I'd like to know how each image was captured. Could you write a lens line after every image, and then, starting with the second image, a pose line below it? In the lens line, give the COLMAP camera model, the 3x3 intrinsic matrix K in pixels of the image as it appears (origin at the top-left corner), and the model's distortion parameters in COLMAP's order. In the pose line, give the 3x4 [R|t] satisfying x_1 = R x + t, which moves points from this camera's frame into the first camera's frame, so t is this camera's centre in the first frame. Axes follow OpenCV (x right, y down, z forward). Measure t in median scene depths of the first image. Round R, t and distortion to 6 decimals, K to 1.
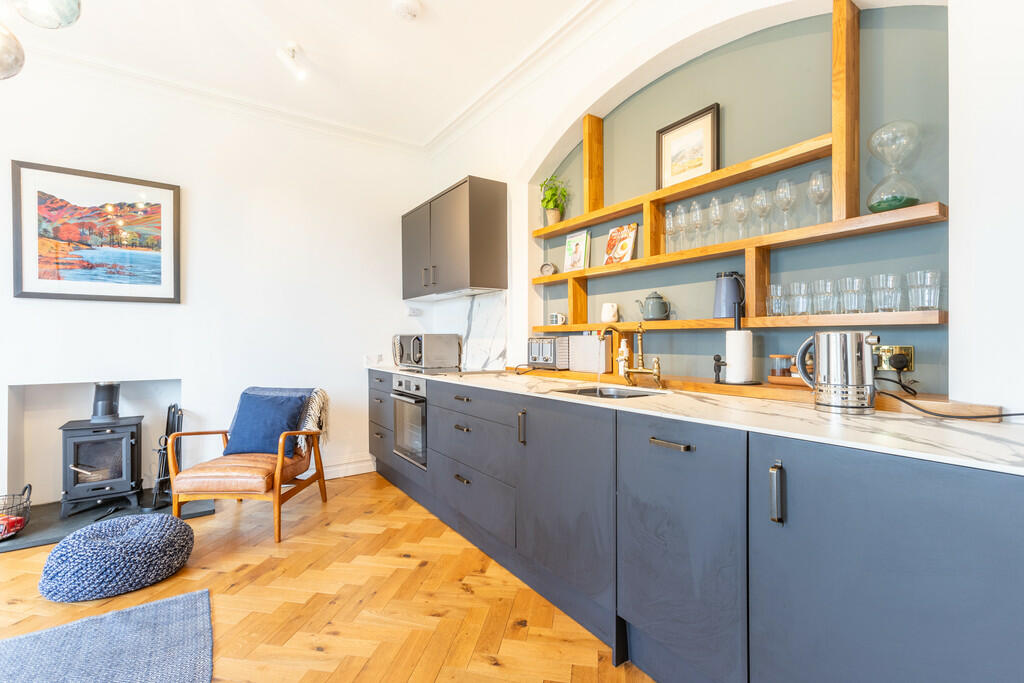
lens RADIAL K [[458.0, 0, 512.0], [0, 458.0, 341.5], [0, 0, 1]] dist [-0.018658, 0.009428]
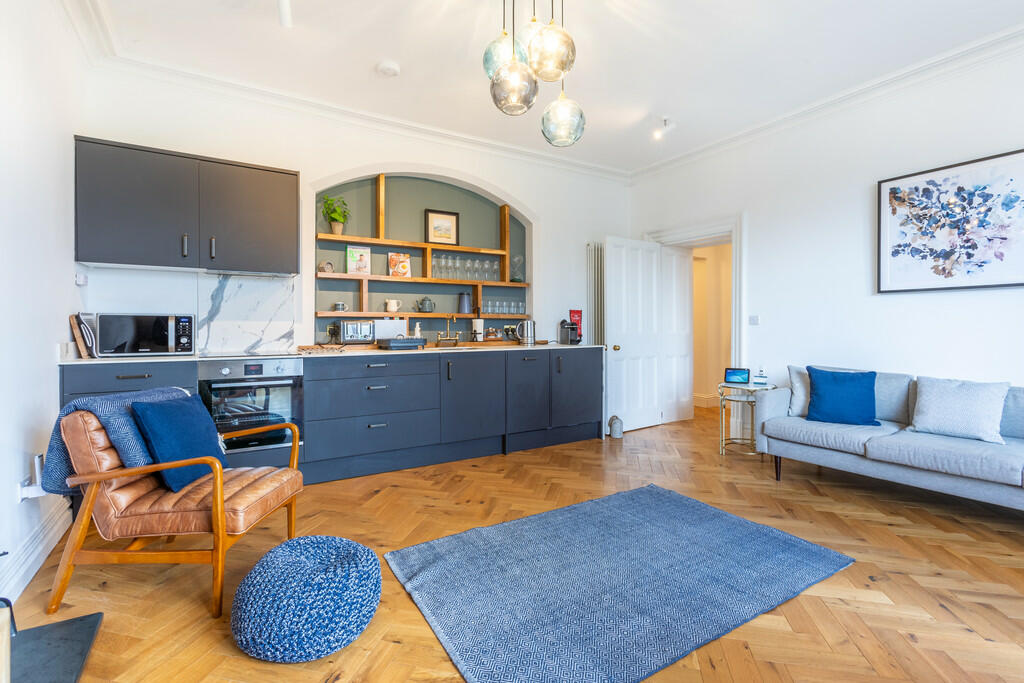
lens RADIAL K [[463.4, 0, 504.3], [0, 463.4, 332.9], [0, 0, 1]] dist [-0.001088, 0.000209]
pose [[0.066854, -0.013917, 0.997666, -1.306064], [0.003749, 0.999899, 0.013697, 0.009544], [-0.997756, 0.002824, 0.066900, 0.486682]]
